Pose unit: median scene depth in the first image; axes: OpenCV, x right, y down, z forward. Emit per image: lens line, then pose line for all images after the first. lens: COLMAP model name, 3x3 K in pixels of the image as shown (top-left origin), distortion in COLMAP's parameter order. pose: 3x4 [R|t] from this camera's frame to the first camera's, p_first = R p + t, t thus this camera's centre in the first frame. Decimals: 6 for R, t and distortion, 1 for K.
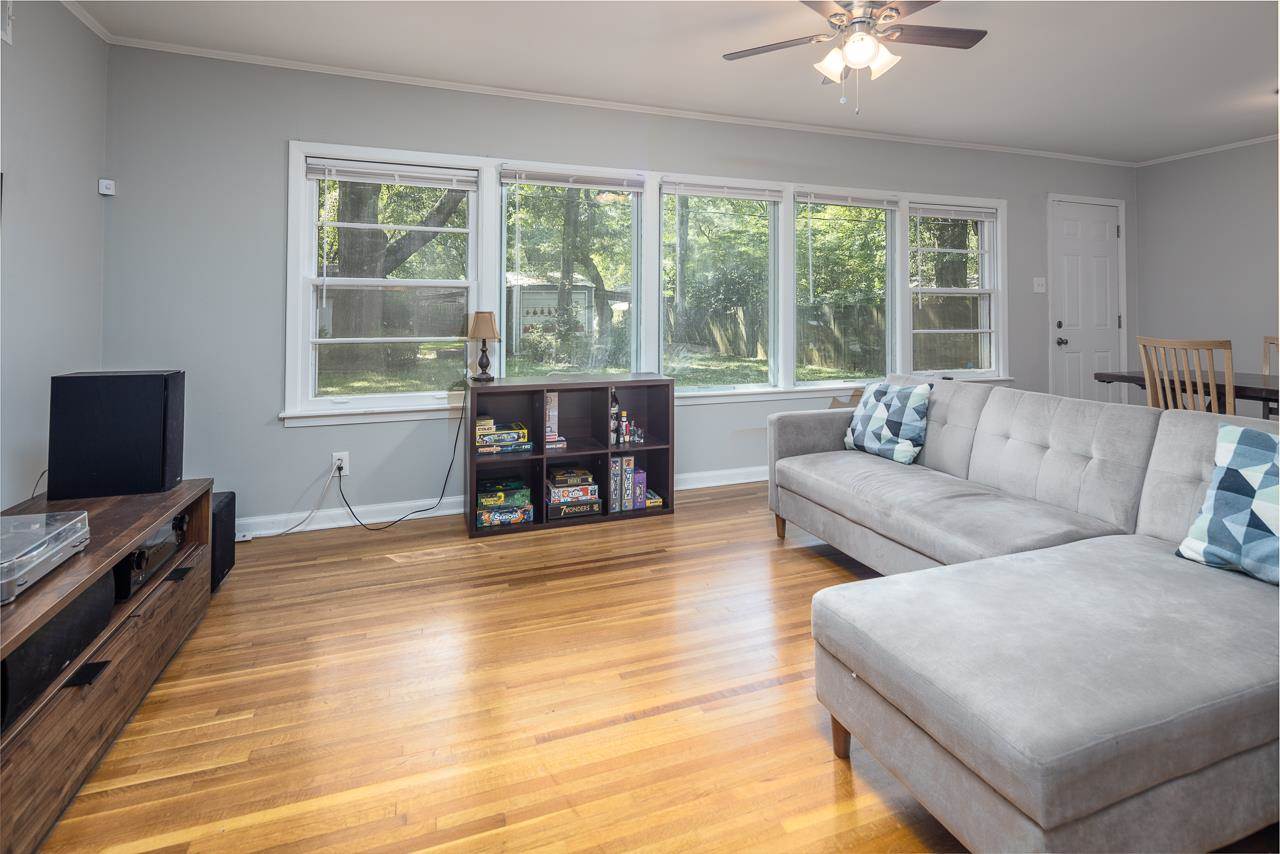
lens RADIAL K [[615.9, 0, 638.2], [0, 615.9, 299.6], [0, 0, 1]] dist [0.005582, -0.005640]
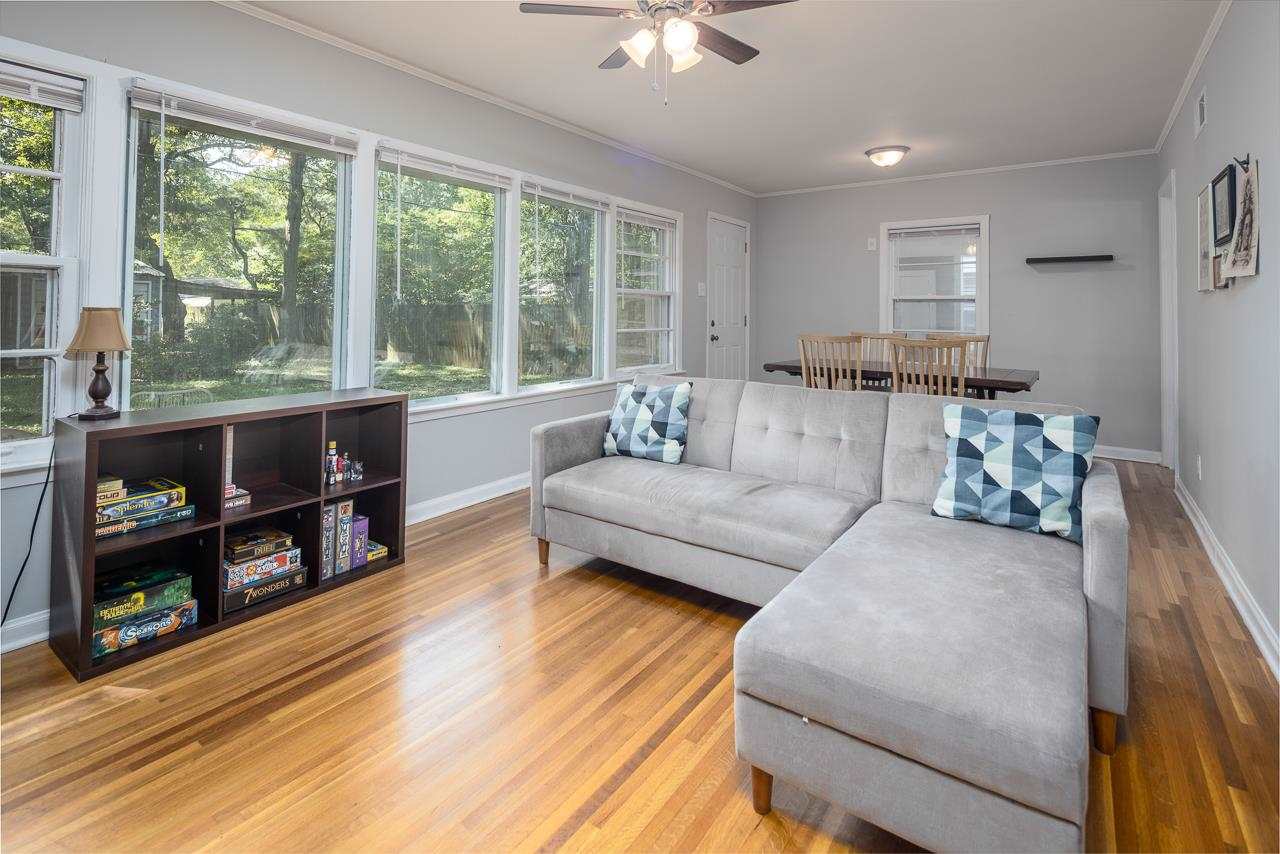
lens RADIAL K [[615.9, 0, 638.2], [0, 615.9, 299.6], [0, 0, 1]] dist [0.005582, -0.005640]
pose [[0.820499, 0.017409, 0.571383, -0.169040], [-0.018609, 0.999820, -0.003741, 0.003542], [-0.571345, -0.007564, 0.820675, 0.187156]]
